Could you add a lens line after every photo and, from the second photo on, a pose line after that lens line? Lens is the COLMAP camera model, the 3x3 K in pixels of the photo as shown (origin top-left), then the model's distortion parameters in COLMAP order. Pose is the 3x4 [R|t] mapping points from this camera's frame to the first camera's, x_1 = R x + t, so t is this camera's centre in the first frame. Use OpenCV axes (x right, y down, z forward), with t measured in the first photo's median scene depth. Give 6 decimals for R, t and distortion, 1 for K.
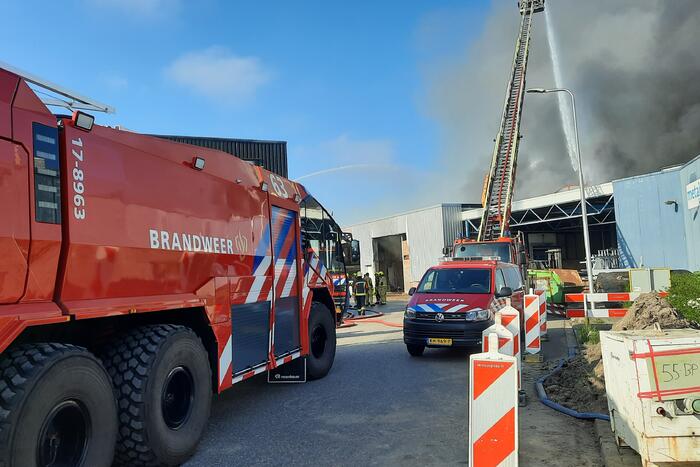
lens RADIAL K [[591.8, 0, 348.7], [0, 591.8, 222.0], [0, 0, 1]] dist [0.100208, -0.088633]
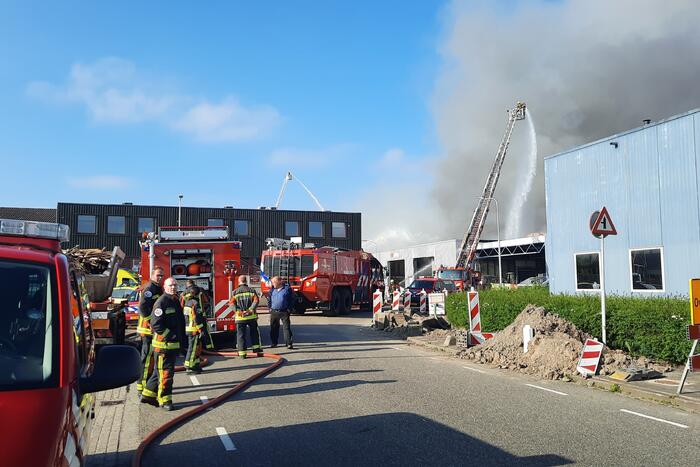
lens RADIAL K [[599.4, 0, 350.0], [0, 599.4, 233.5], [0, 0, 1]] dist [0.088648, -0.084048]
pose [[0.994825, 0.032884, -0.096135, 0.052225], [-0.032283, 0.999448, 0.007796, -0.080733], [0.096338, -0.004652, 0.995338, -0.976291]]
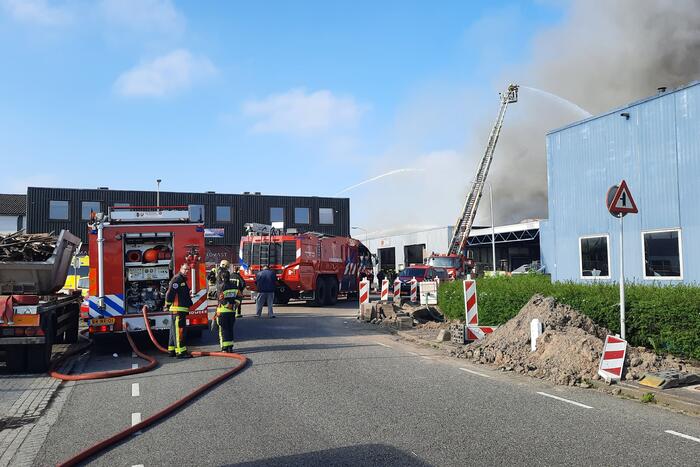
lens RADIAL K [[599.4, 0, 350.0], [0, 599.4, 233.5], [0, 0, 1]] dist [0.088648, -0.084048]
pose [[0.996192, 0.032131, -0.081048, 0.055164], [-0.030084, 0.999200, 0.026351, -0.073364], [0.081830, -0.023813, 0.996362, -0.900576]]
